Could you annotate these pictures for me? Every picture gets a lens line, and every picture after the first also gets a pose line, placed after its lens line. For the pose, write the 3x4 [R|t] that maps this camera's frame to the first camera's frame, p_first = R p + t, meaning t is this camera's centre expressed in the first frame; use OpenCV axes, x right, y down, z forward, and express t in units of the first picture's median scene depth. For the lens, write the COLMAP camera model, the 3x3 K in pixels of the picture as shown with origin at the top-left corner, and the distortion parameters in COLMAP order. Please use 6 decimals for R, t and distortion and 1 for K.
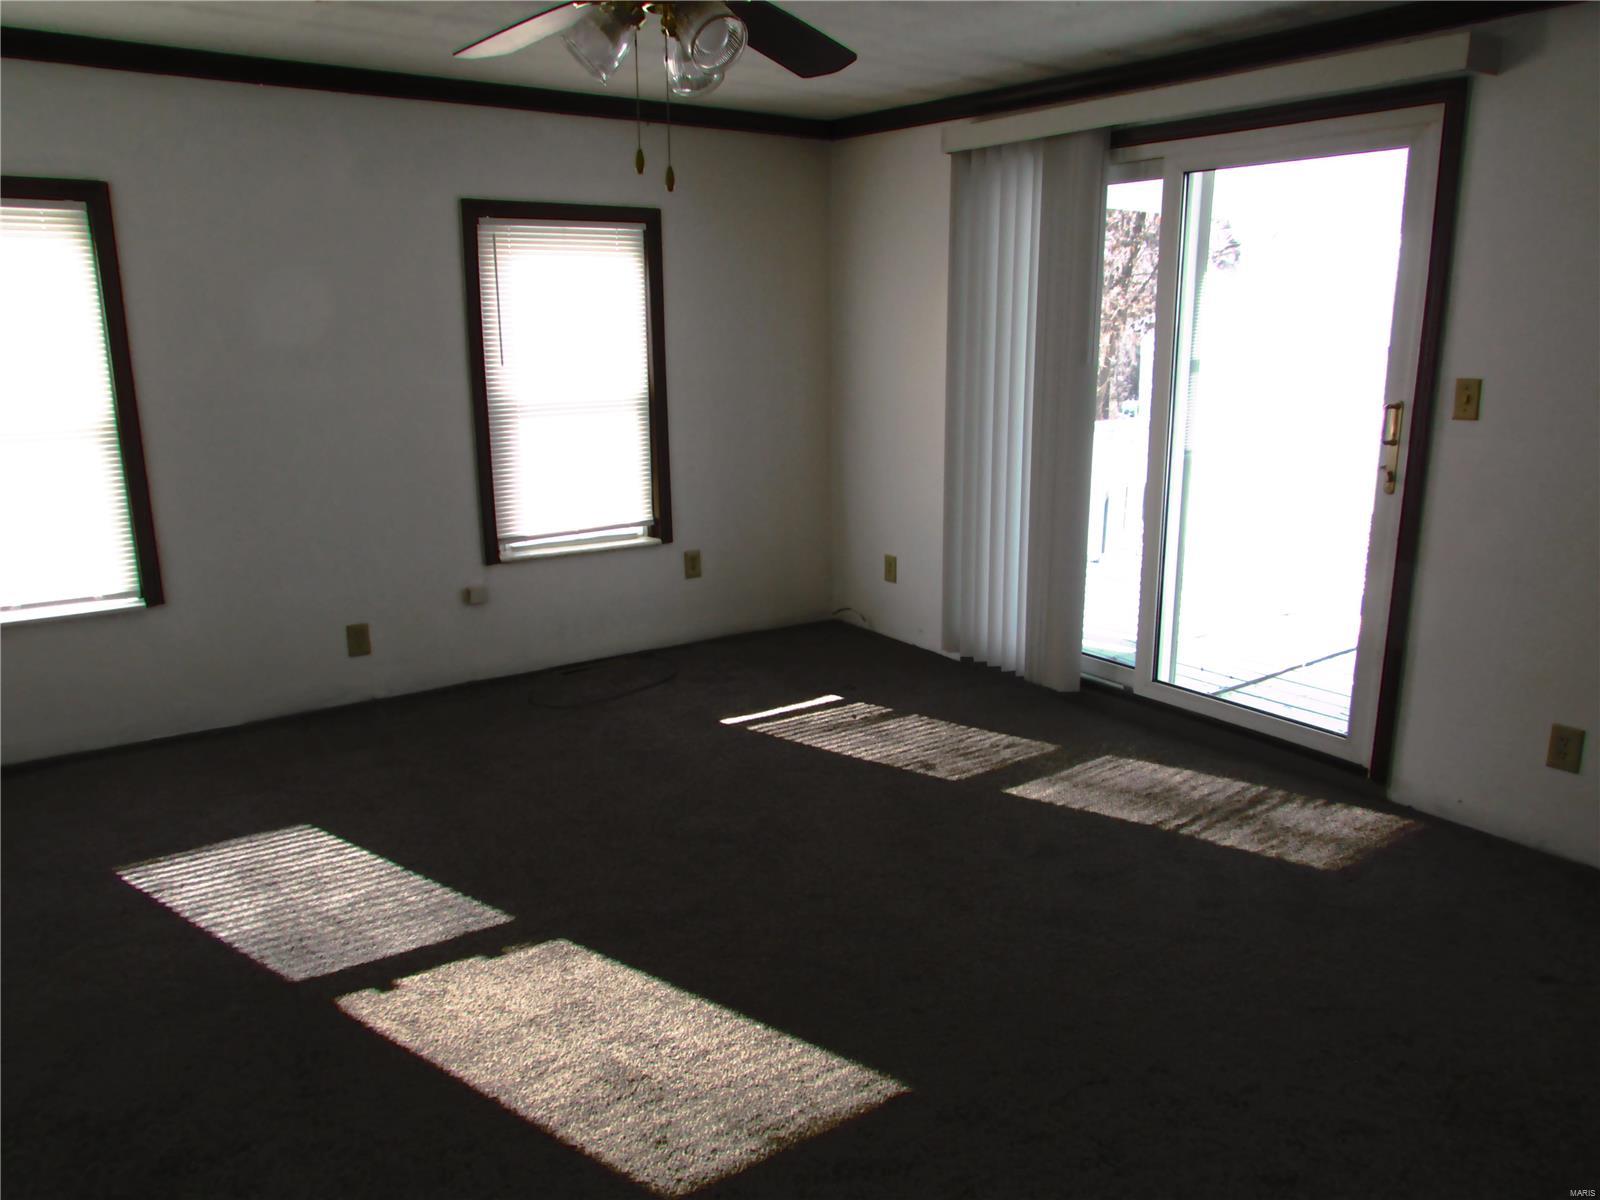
lens RADIAL K [[1149.7, 0, 810.7], [0, 1149.7, 603.9], [0, 0, 1]] dist [-0.015896, -0.003057]
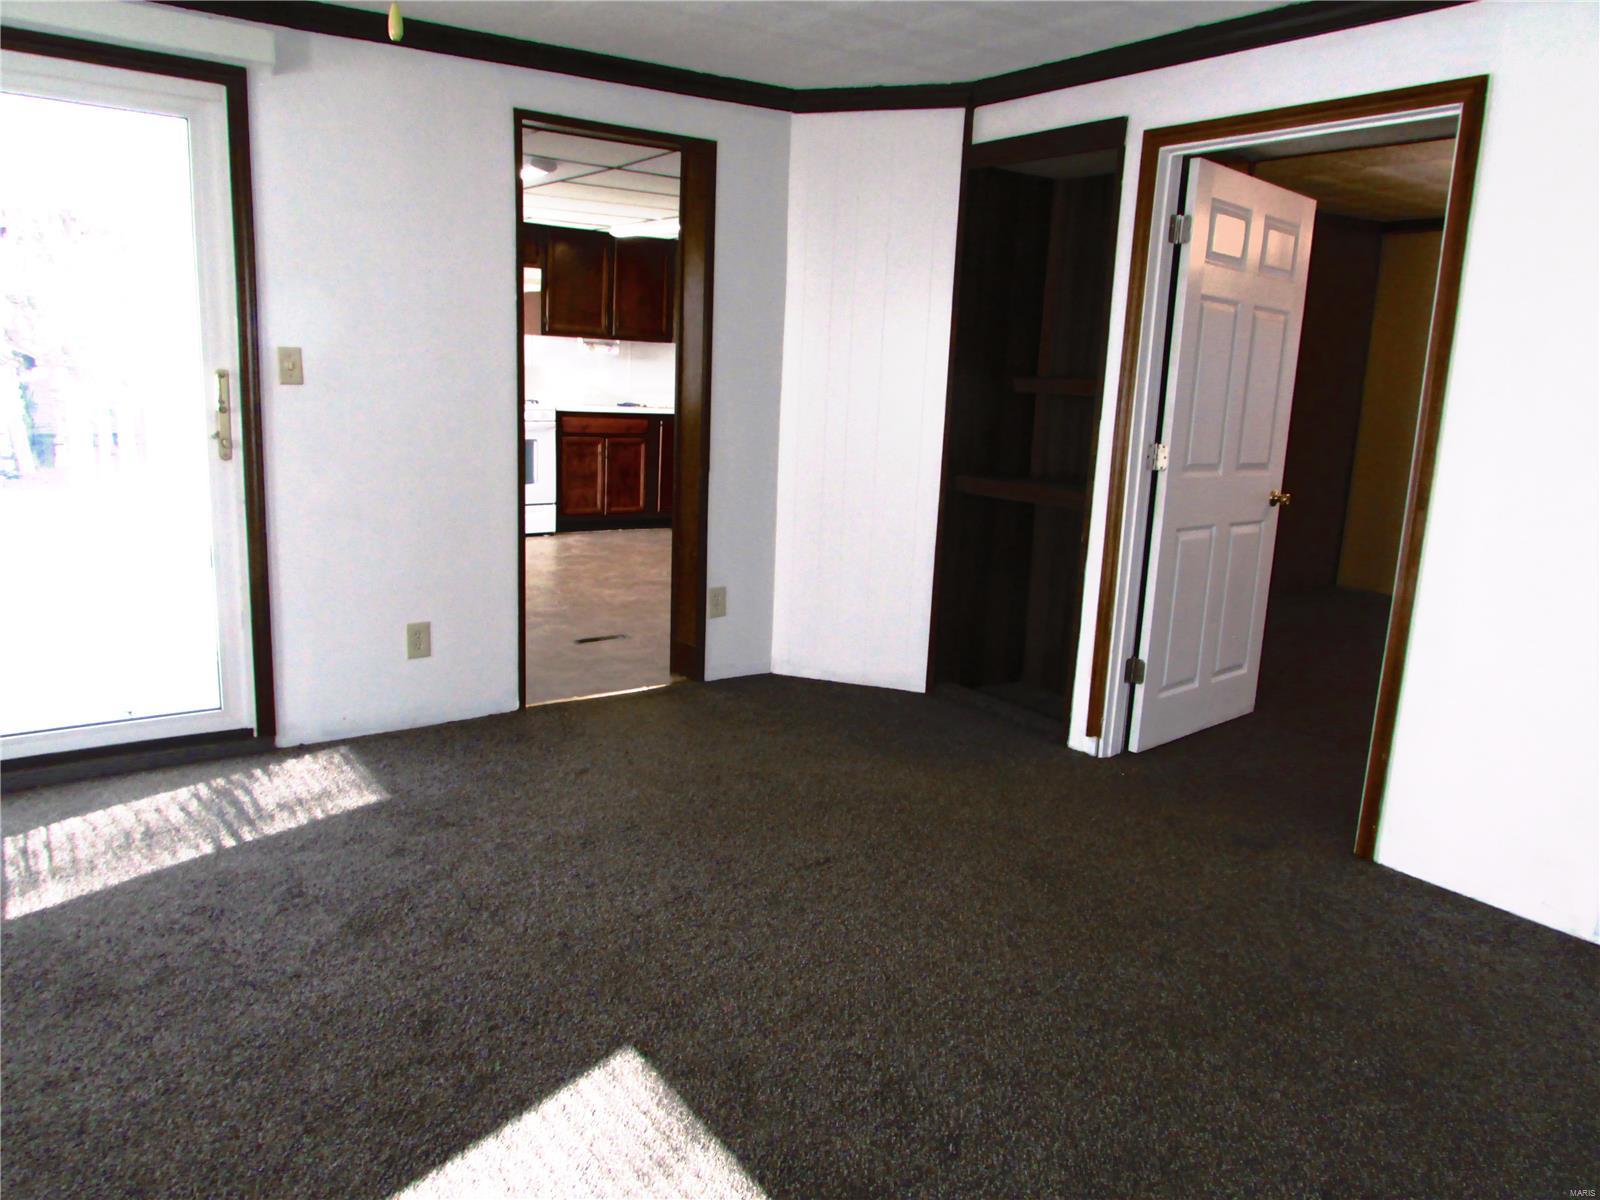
lens RADIAL K [[1149.7, 0, 809.1], [0, 1149.7, 593.0], [0, 0, 1]] dist [-0.015896, -0.003057]
pose [[-0.040327, -0.199495, 0.979069, -0.788286], [0.187545, 0.960939, 0.203525, -0.135622], [-0.981428, 0.191827, -0.001337, 0.745862]]
